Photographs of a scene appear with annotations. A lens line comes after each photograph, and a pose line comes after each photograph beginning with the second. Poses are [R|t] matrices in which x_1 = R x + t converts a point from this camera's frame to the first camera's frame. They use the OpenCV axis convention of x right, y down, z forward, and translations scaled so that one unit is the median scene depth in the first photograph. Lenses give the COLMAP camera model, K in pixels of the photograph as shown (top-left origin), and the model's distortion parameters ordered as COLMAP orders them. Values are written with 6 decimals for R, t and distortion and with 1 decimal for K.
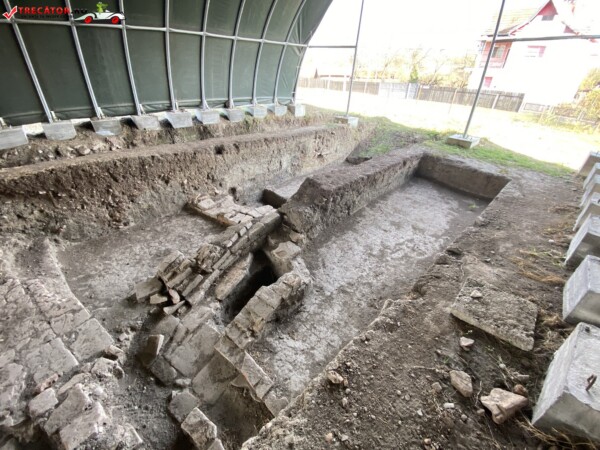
lens RADIAL K [[239.7, 0, 301.4], [0, 239.7, 224.9], [0, 0, 1]] dist [0.018114, -0.018130]
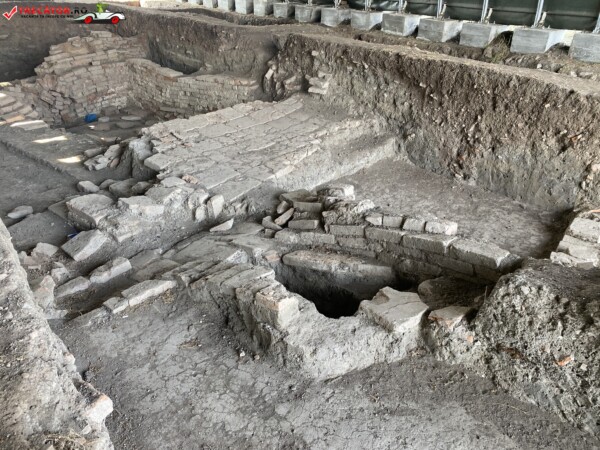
lens RADIAL K [[458.6, 0, 298.8], [0, 458.6, 227.2], [0, 0, 1]] dist [0.010309, 0.001601]
pose [[-0.055646, 0.458302, -0.887053, 0.646173], [-0.566625, 0.717011, 0.405994, -0.236794], [0.822095, 0.525218, 0.219787, 0.742000]]
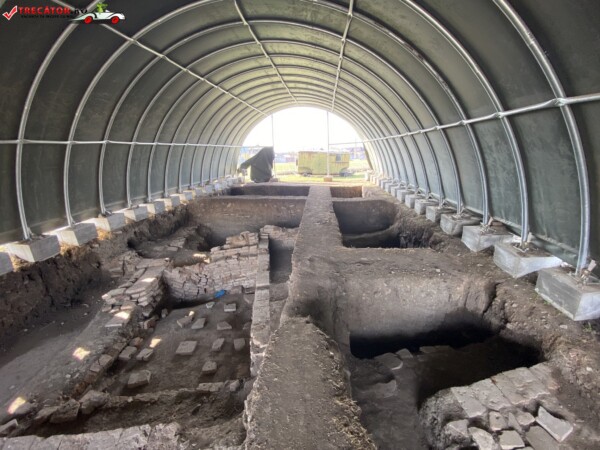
lens RADIAL K [[239.7, 0, 301.4], [0, 239.7, 224.9], [0, 0, 1]] dist [0.018114, -0.018130]
pose [[-0.747433, 0.201835, -0.632934, -1.635375], [-0.336018, 0.707021, 0.622265, -0.816793], [0.573093, 0.677779, -0.460630, 0.912463]]
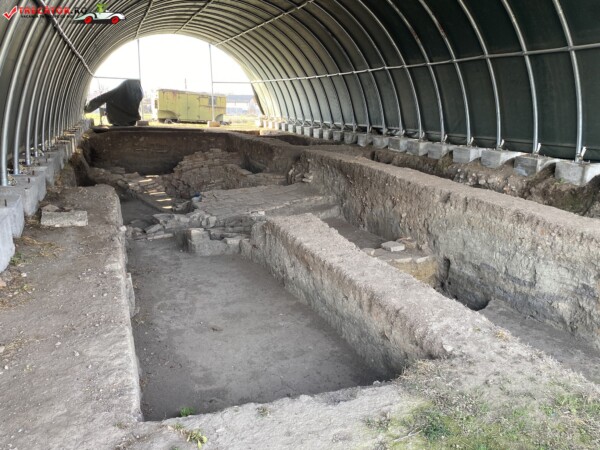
lens RADIAL K [[453.7, 0, 298.7], [0, 453.7, 224.2], [0, 0, 1]] dist [0.070858, -0.074529]
pose [[-0.349901, 0.218414, -0.910969, 1.974854], [-0.518519, 0.764736, 0.382515, -1.026328], [0.780197, 0.606197, -0.154330, 1.755031]]
